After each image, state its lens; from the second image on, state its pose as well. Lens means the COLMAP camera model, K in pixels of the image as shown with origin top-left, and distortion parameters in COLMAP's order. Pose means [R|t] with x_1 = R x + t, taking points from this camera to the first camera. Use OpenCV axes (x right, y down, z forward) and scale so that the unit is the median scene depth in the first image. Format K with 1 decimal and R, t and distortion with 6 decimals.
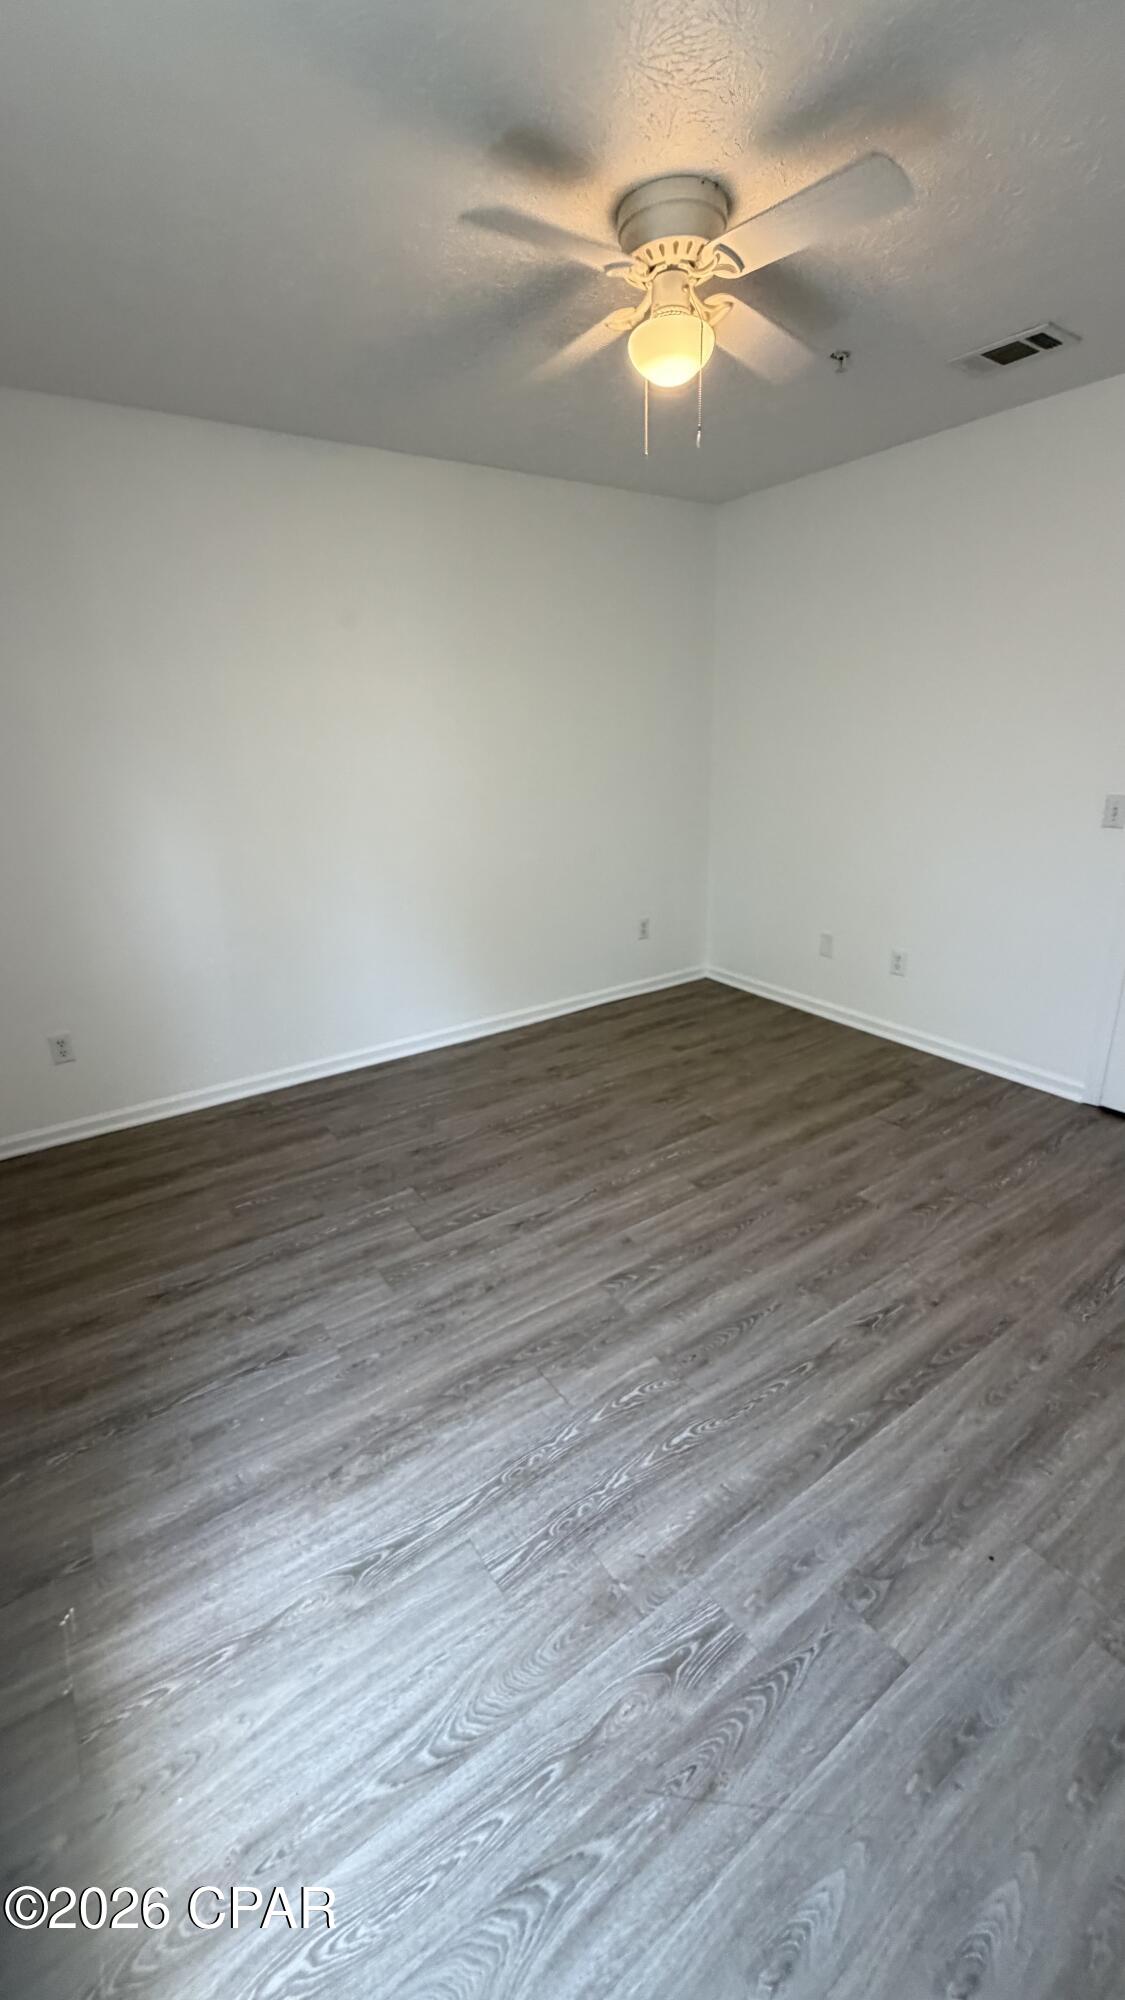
lens RADIAL K [[797.0, 0, 562.5], [0, 797.0, 1000.0], [0, 0, 1]] dist [-0.001023, 0.000365]
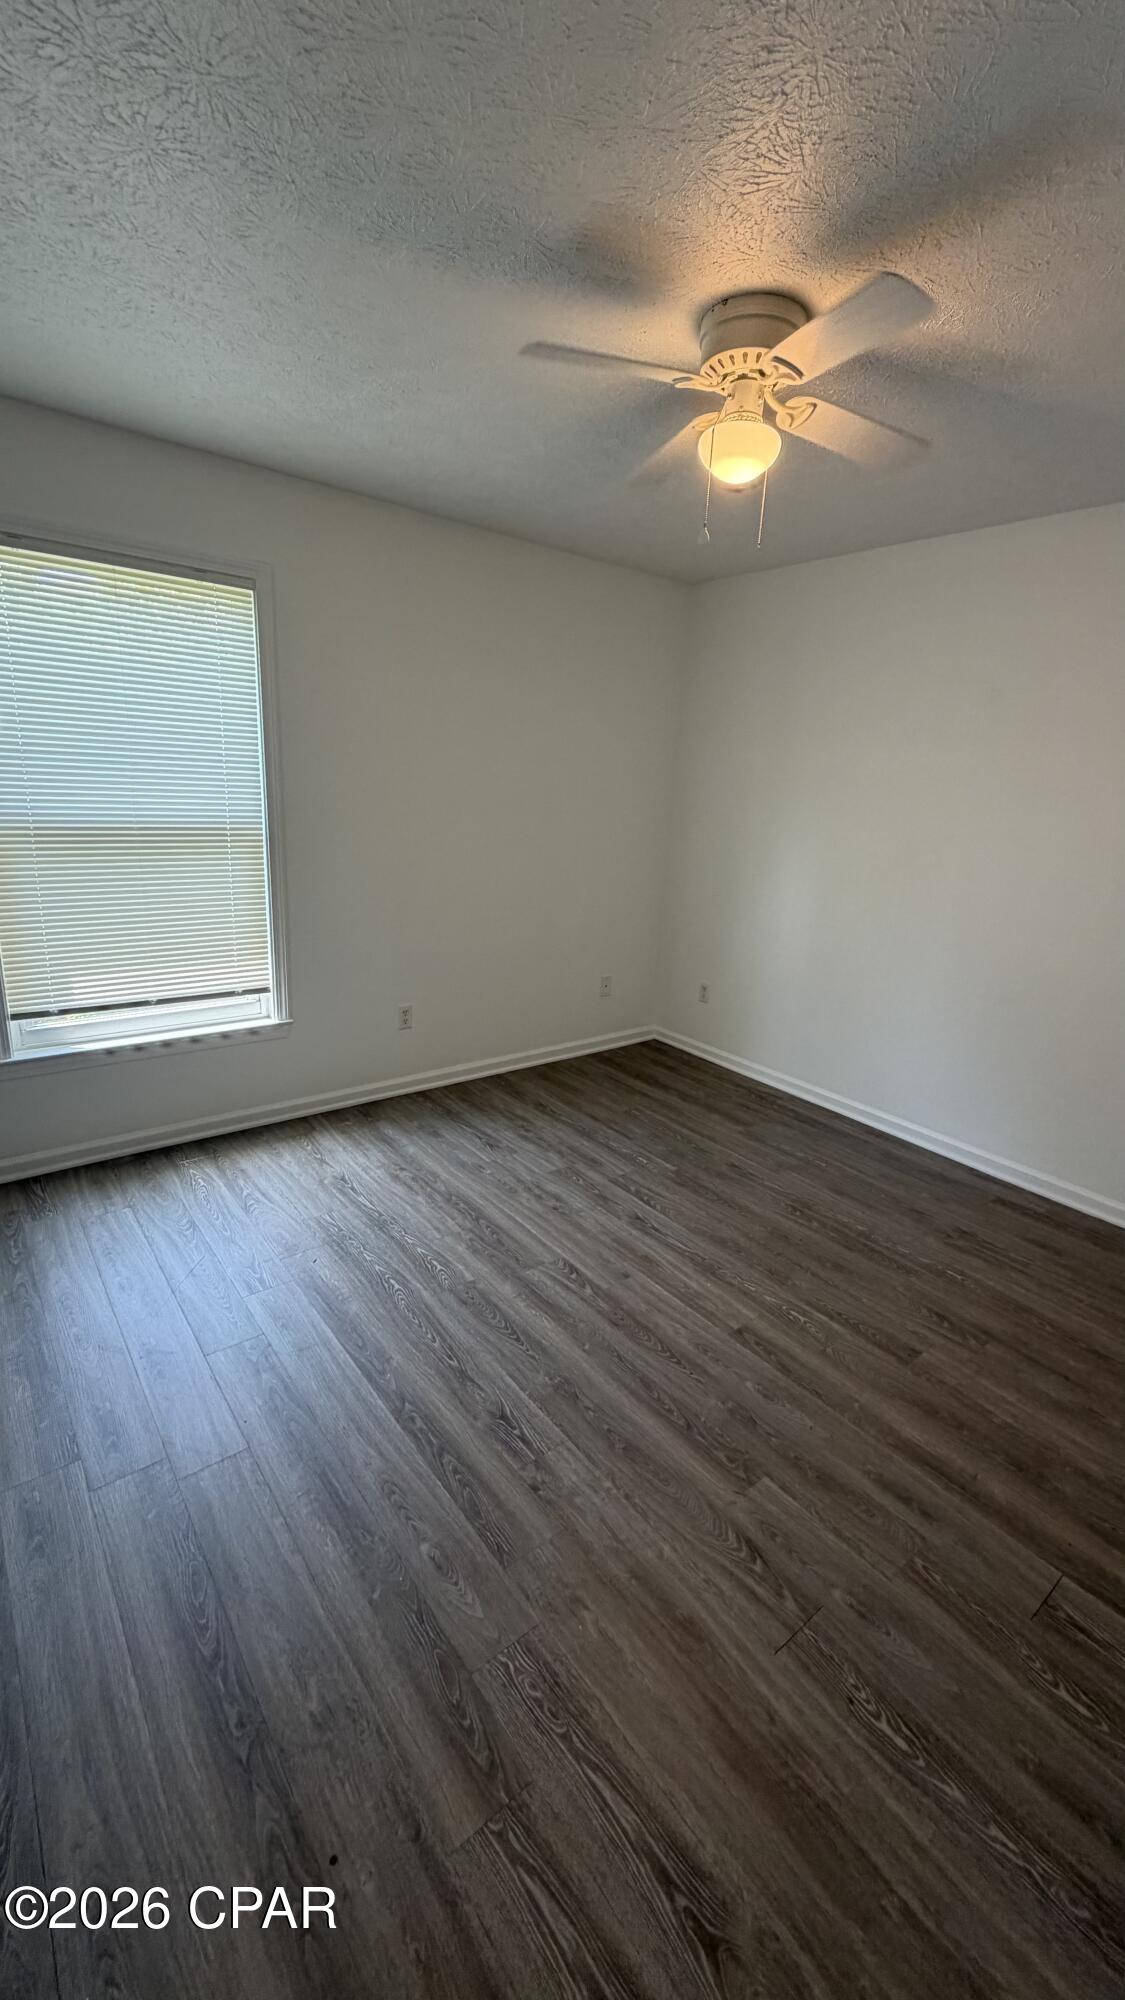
lens RADIAL K [[797.0, 0, 562.5], [0, 797.0, 1000.0], [0, 0, 1]] dist [-0.001023, 0.000365]
pose [[0.066507, 0.302079, -0.950960, 1.097009], [-0.373981, 0.891139, 0.256922, -0.296101], [0.925049, 0.338554, 0.172239, 0.703793]]
